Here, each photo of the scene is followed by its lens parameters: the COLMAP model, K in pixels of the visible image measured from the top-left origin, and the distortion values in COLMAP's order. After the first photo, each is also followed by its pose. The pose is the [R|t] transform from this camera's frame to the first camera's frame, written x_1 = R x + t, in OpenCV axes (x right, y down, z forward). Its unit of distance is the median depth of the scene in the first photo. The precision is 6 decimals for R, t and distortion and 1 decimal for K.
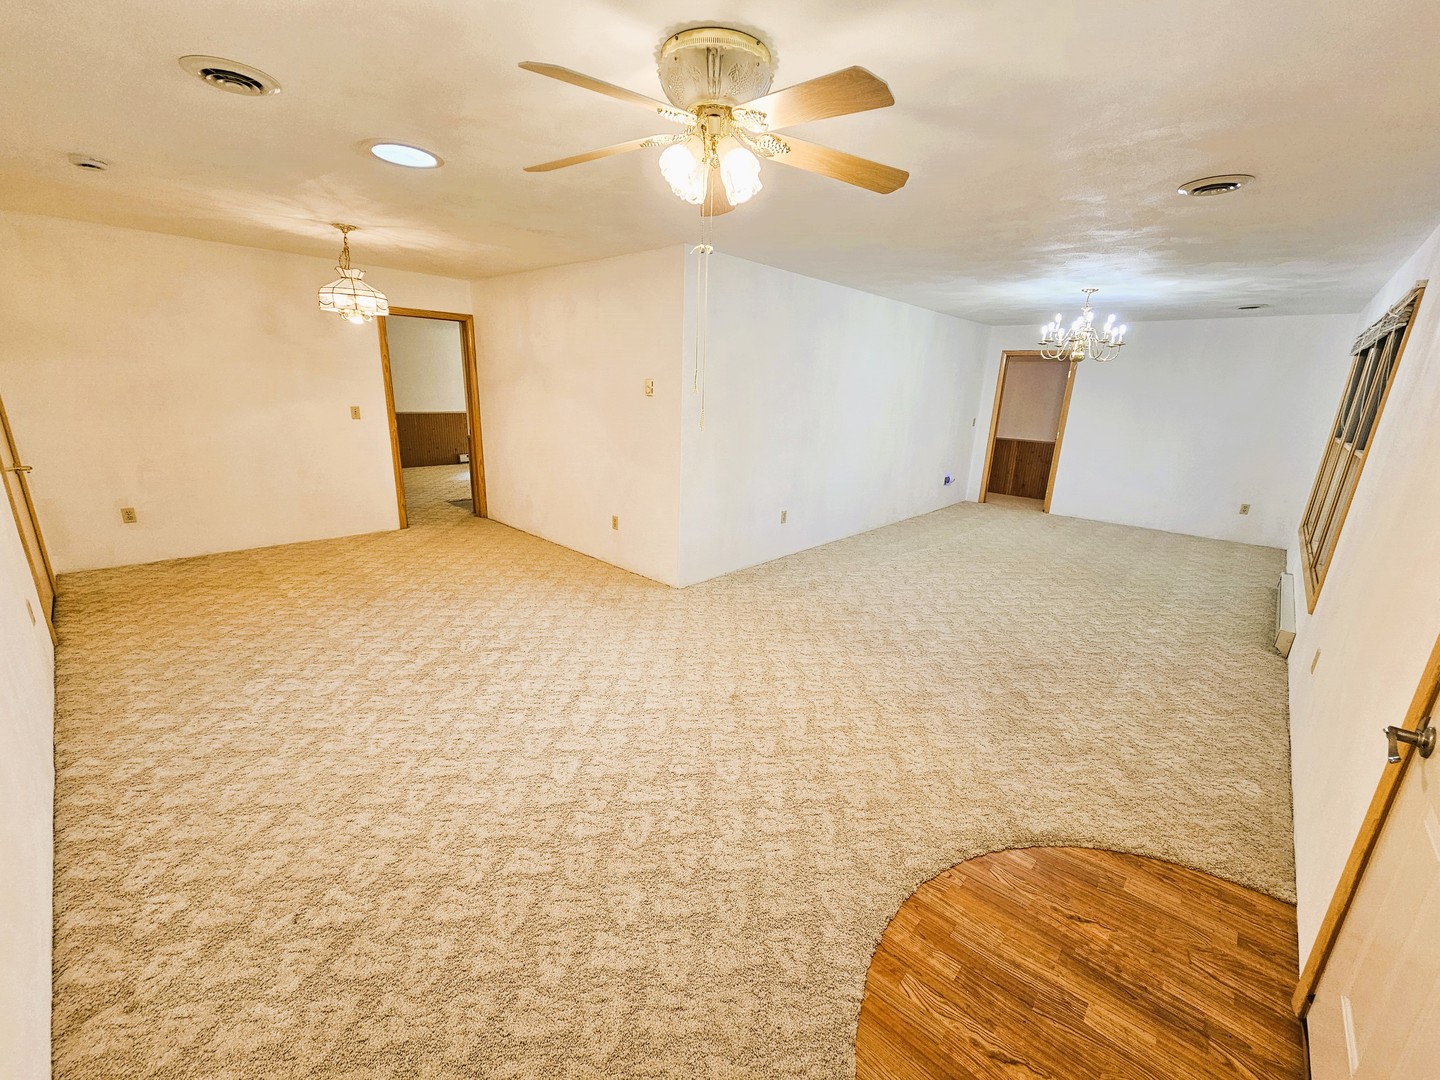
lens RADIAL K [[587.2, 0, 717.5], [0, 587.2, 551.1], [0, 0, 1]] dist [-0.002063, 0.001662]
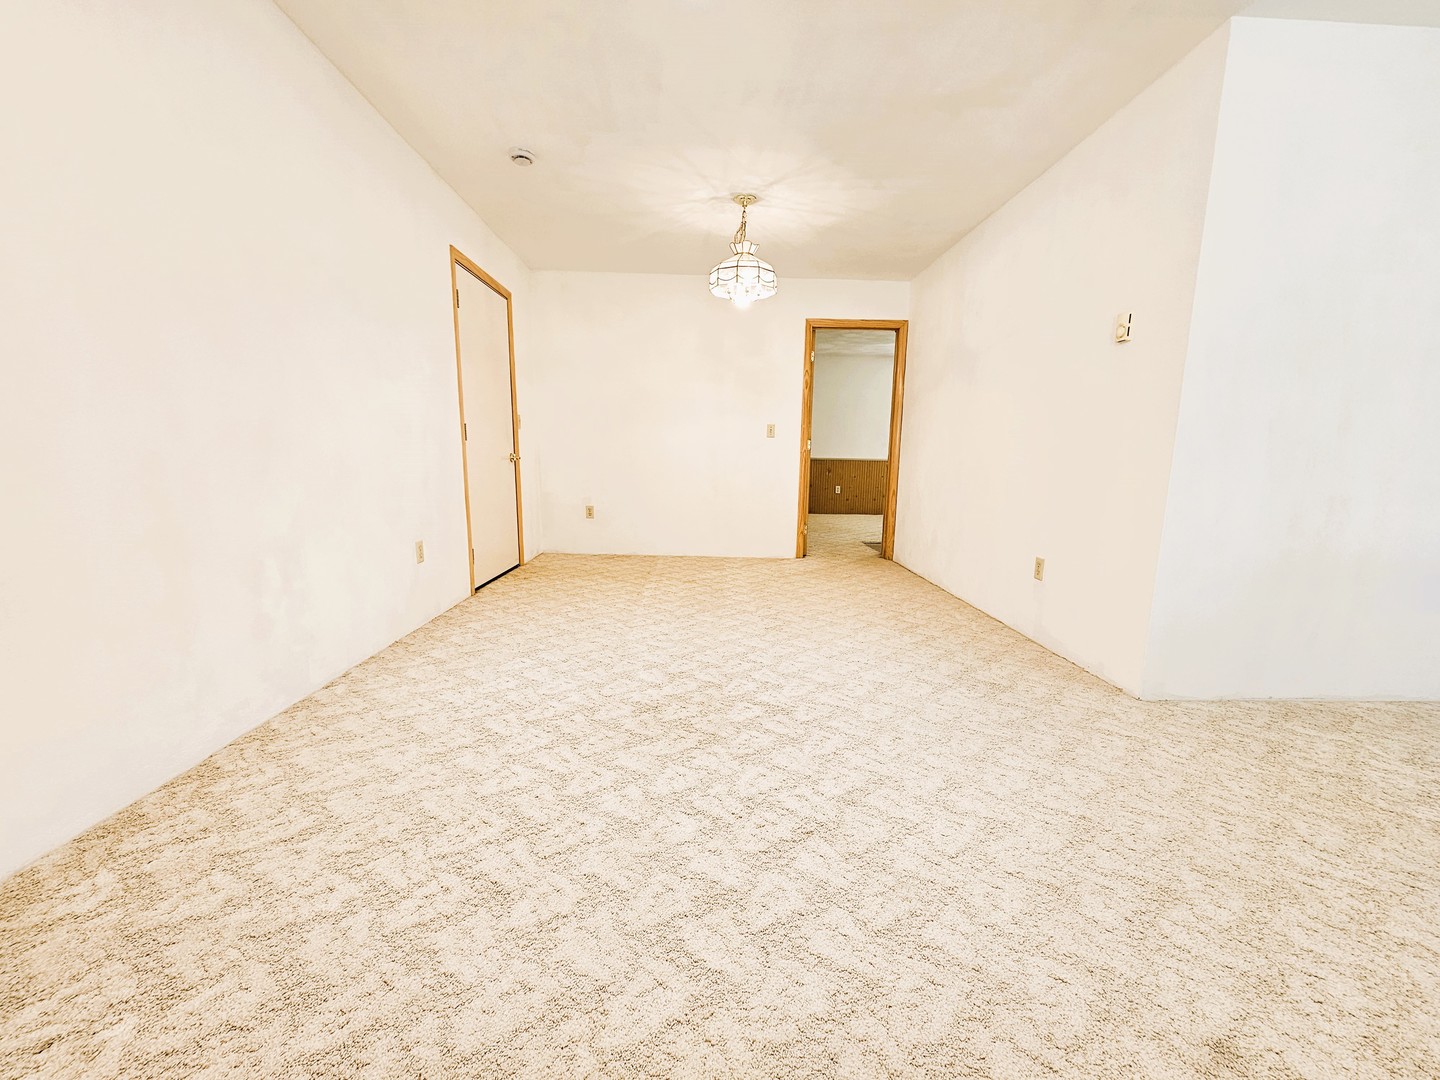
lens RADIAL K [[587.2, 0, 725.1], [0, 587.2, 543.0], [0, 0, 1]] dist [-0.002063, 0.001662]
pose [[0.710342, 0.084681, -0.698745, 0.027026], [-0.190034, 0.978943, -0.074550, 0.043254], [0.677718, 0.185741, 0.711476, 0.416810]]
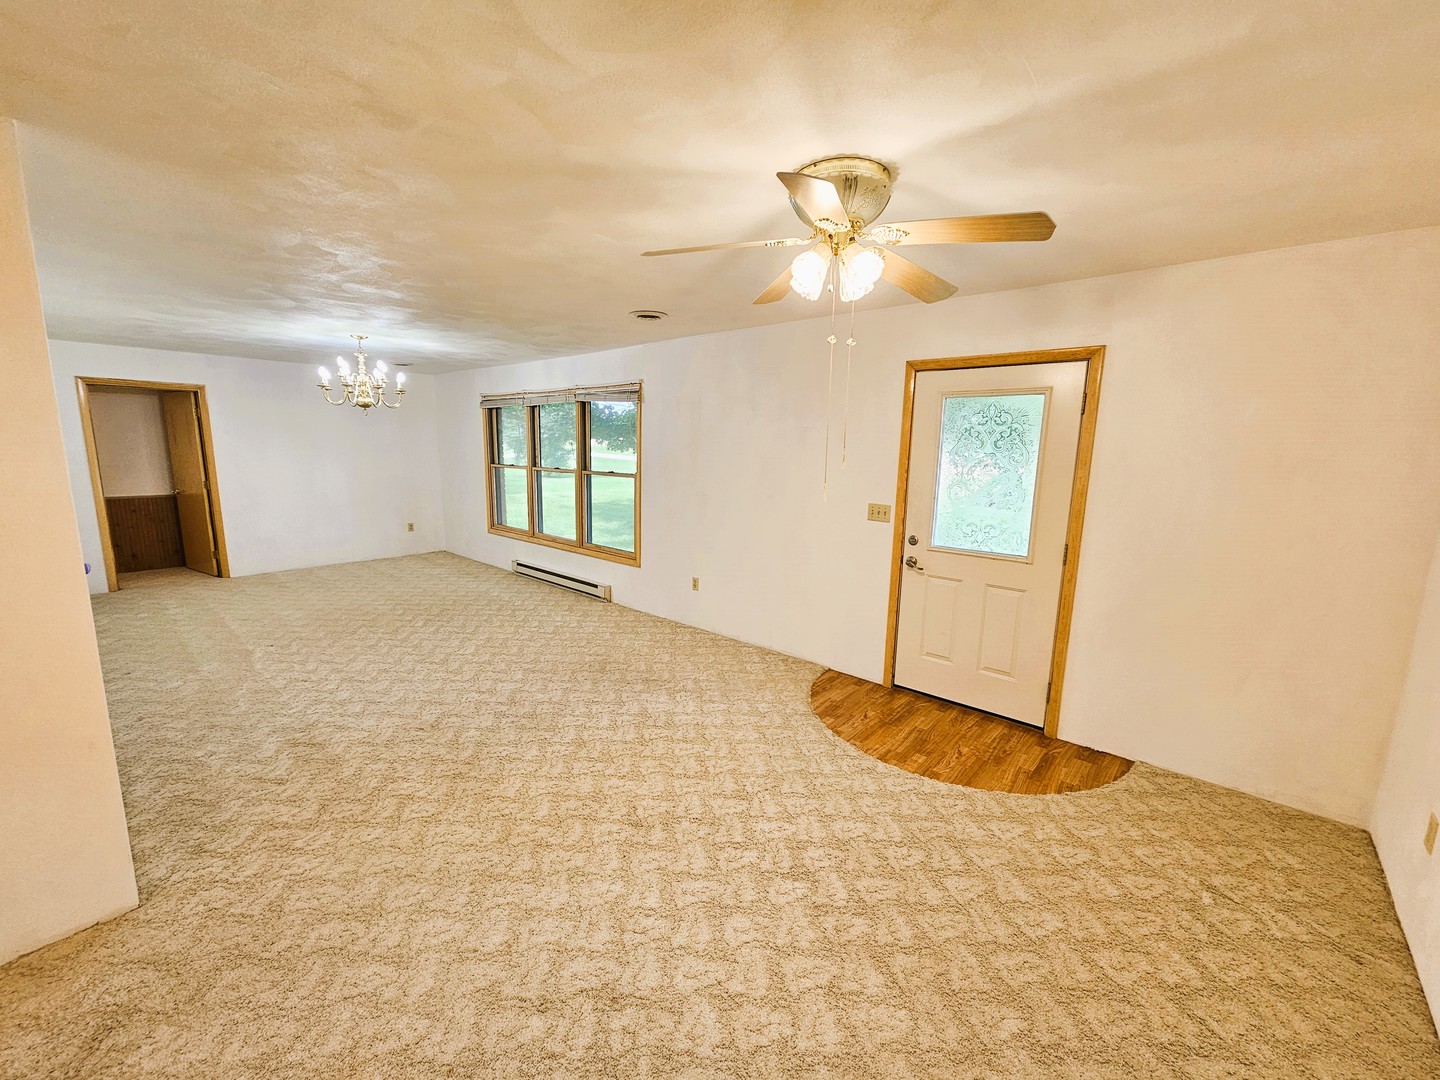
lens RADIAL K [[587.2, 0, 728.0], [0, 587.2, 540.9], [0, 0, 1]] dist [-0.002063, 0.001662]
pose [[-0.029977, -0.198891, 0.979563, -0.533555], [0.257480, 0.945395, 0.199833, -0.196964], [-0.965819, 0.258208, 0.022870, 0.570049]]
